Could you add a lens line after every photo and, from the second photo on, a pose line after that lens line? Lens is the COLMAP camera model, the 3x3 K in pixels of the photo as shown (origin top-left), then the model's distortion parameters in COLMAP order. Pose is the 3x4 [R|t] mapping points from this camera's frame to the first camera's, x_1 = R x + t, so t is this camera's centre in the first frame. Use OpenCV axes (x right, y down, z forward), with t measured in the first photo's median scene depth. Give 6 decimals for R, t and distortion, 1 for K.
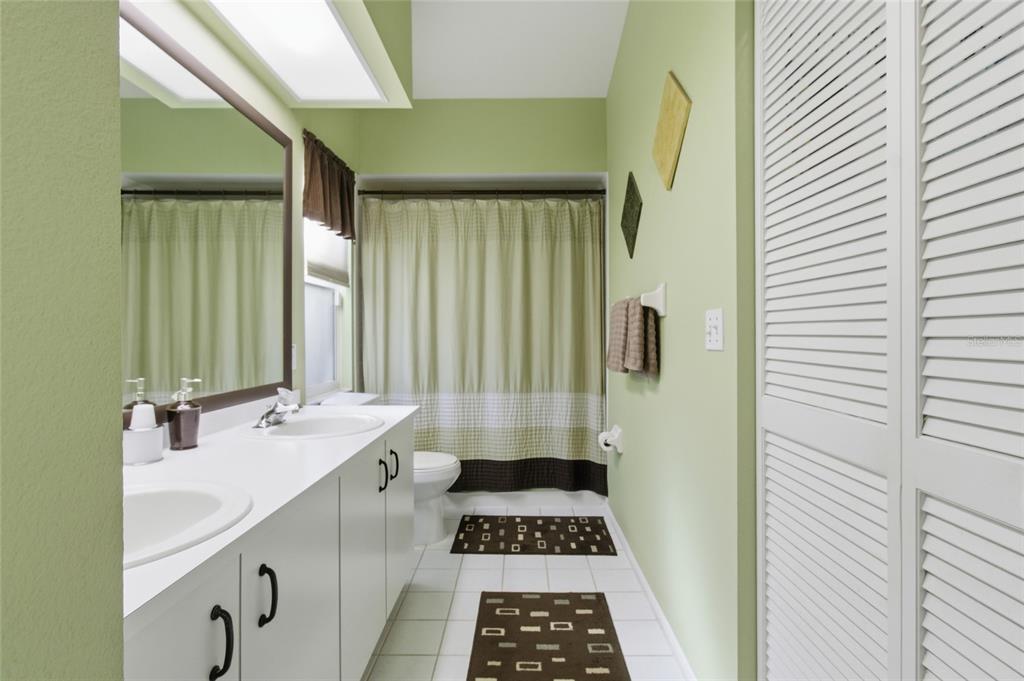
lens RADIAL K [[531.1, 0, 507.0], [0, 531.1, 338.6], [0, 0, 1]] dist [0.016785, 0.006893]
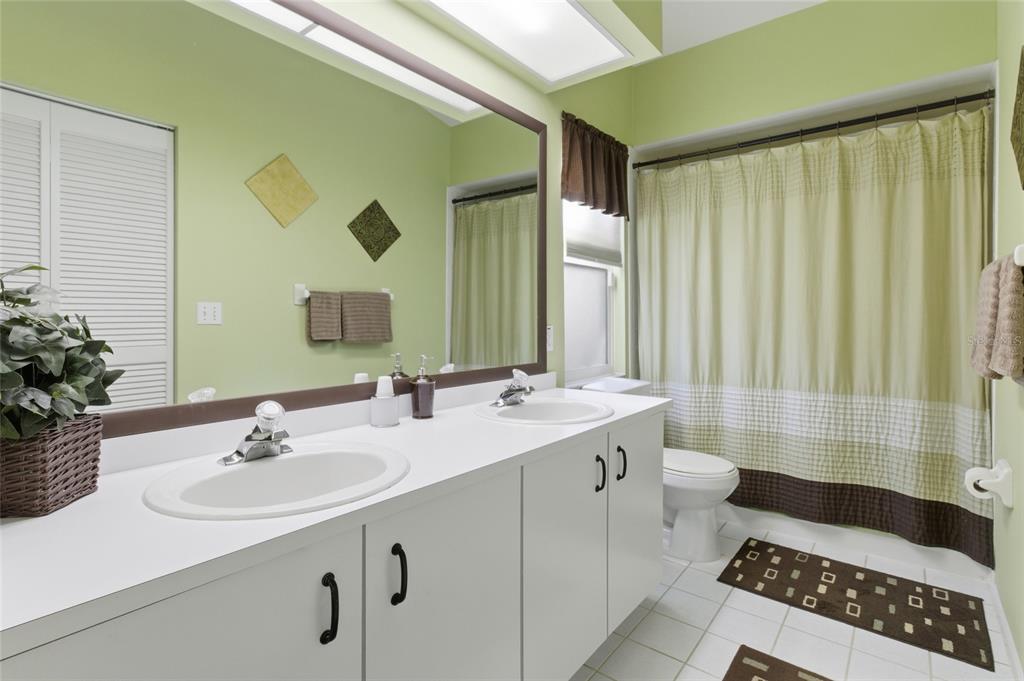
lens RADIAL K [[531.1, 0, 482.4], [0, 531.1, 319.9], [0, 0, 1]] dist [0.016785, 0.006893]
pose [[0.792277, 0.001786, -0.610158, 0.102552], [-0.003482, 0.999993, -0.001594, 0.000555], [0.610151, 0.003387, 0.792278, 0.109122]]
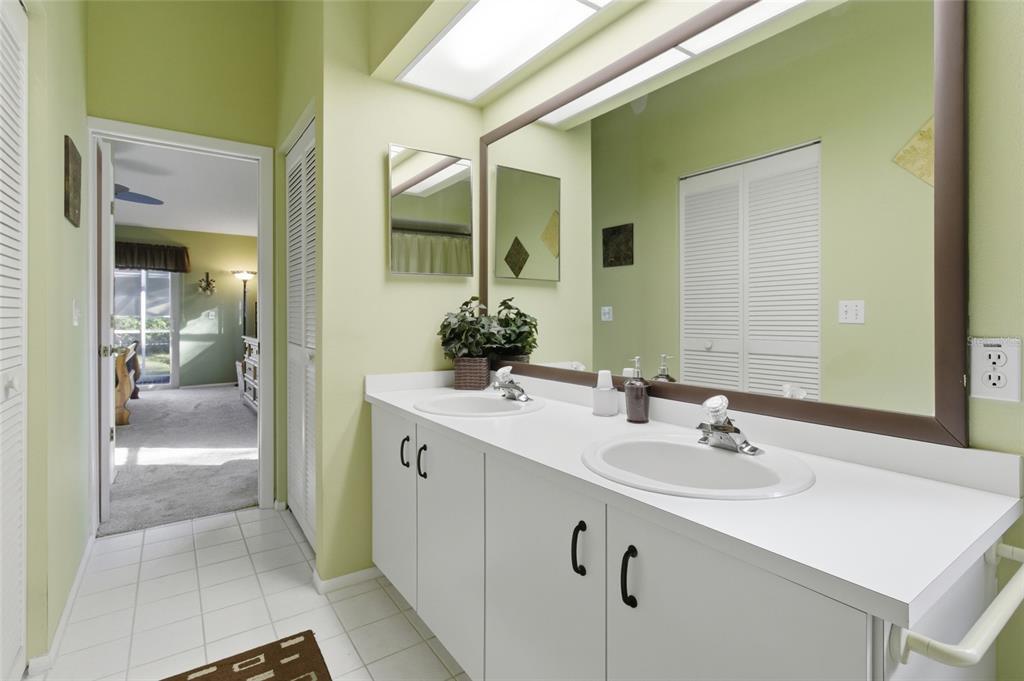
lens RADIAL K [[531.1, 0, 537.0], [0, 531.1, 319.5], [0, 0, 1]] dist [0.016785, 0.006893]
pose [[-0.812460, 0.003504, -0.583006, 0.108605], [0.000476, 0.999986, 0.005347, -0.004461], [0.583017, 0.004067, -0.812450, 1.010712]]
